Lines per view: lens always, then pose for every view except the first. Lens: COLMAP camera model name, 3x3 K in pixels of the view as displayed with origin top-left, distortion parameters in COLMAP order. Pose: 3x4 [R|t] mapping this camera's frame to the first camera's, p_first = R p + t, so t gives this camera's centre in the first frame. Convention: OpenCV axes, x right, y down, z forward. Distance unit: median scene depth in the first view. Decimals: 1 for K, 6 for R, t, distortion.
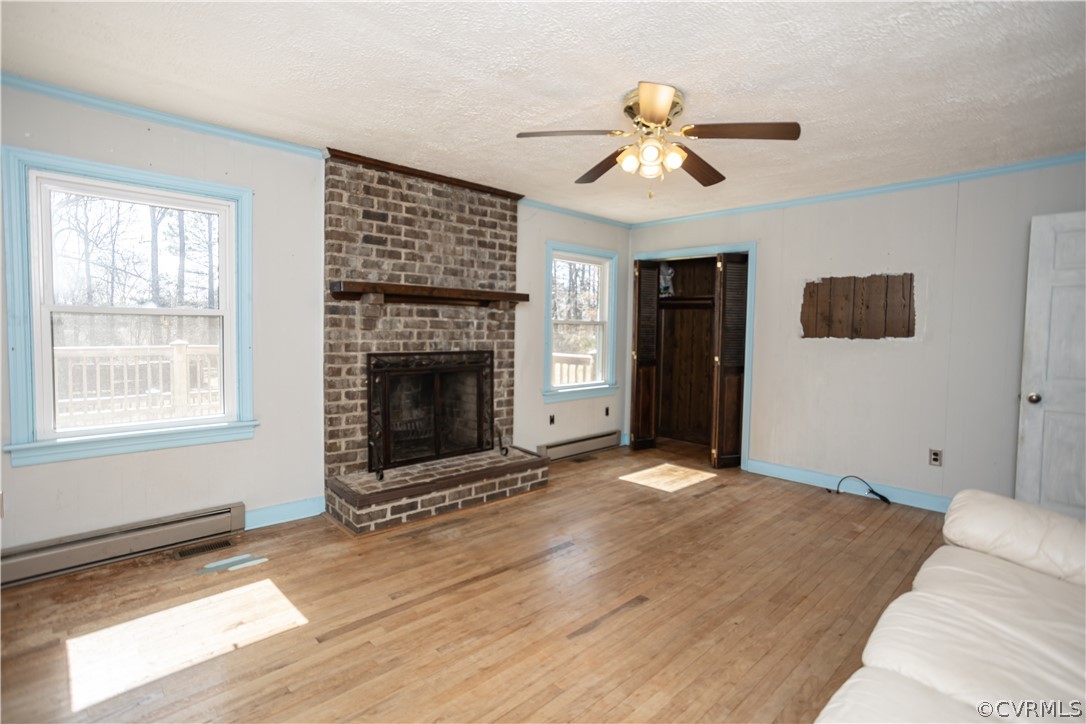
lens RADIAL K [[521.2, 0, 538.7], [0, 521.2, 352.5], [0, 0, 1]] dist [-0.043102, 0.024008]
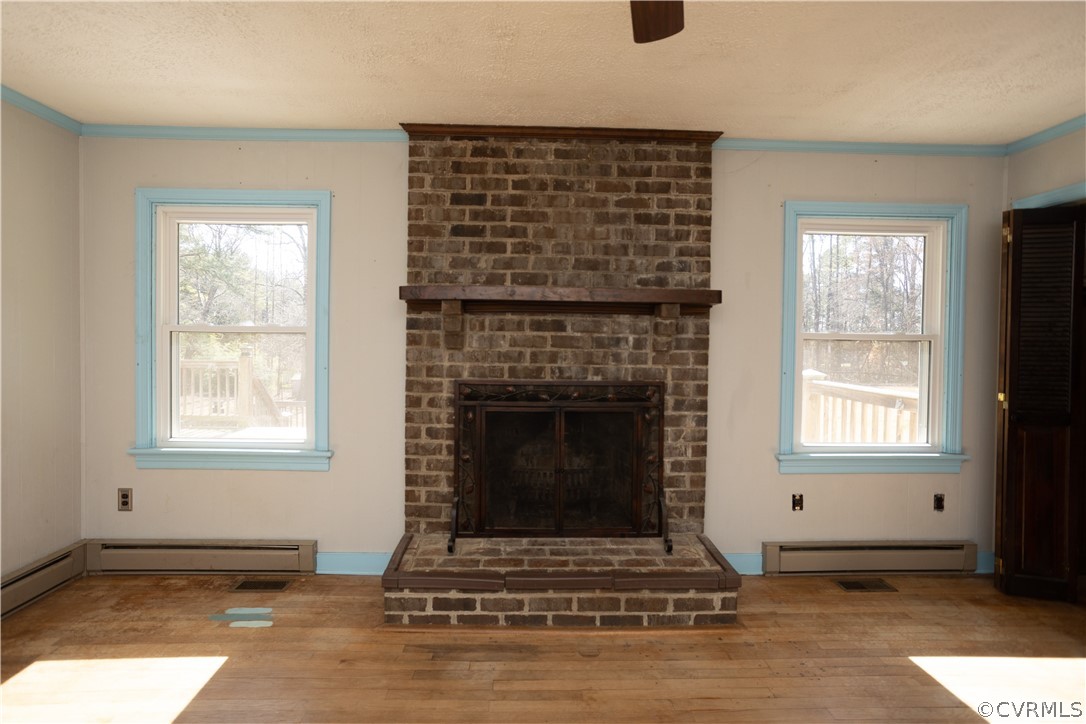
lens RADIAL K [[521.2, 0, 536.0], [0, 521.2, 349.0], [0, 0, 1]] dist [-0.043102, 0.024008]
pose [[0.747336, 0.005902, -0.664420, 0.253929], [-0.032437, 0.999092, -0.027610, -0.025080], [0.663654, 0.042186, 0.746849, 0.482222]]
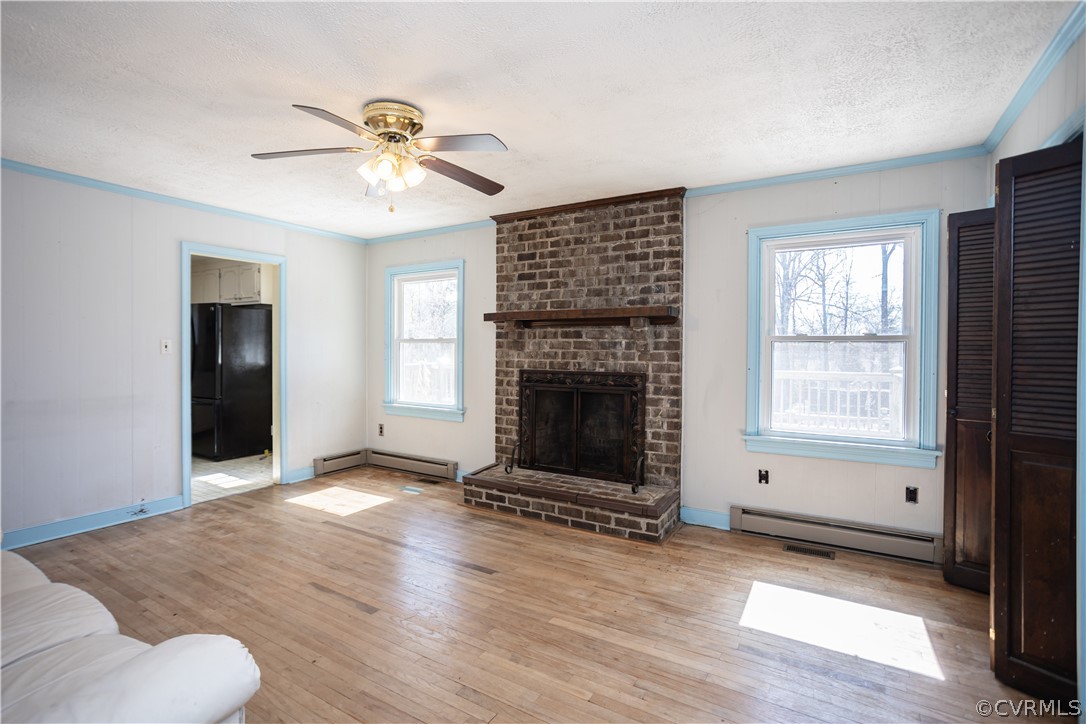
lens RADIAL K [[521.2, 0, 534.9], [0, 521.2, 359.6], [0, 0, 1]] dist [-0.043102, 0.024008]
pose [[0.261086, 0.004004, -0.965307, 0.830129], [-0.049471, 0.998733, -0.009238, -0.011568], [0.964047, 0.050167, 0.260953, 0.678036]]
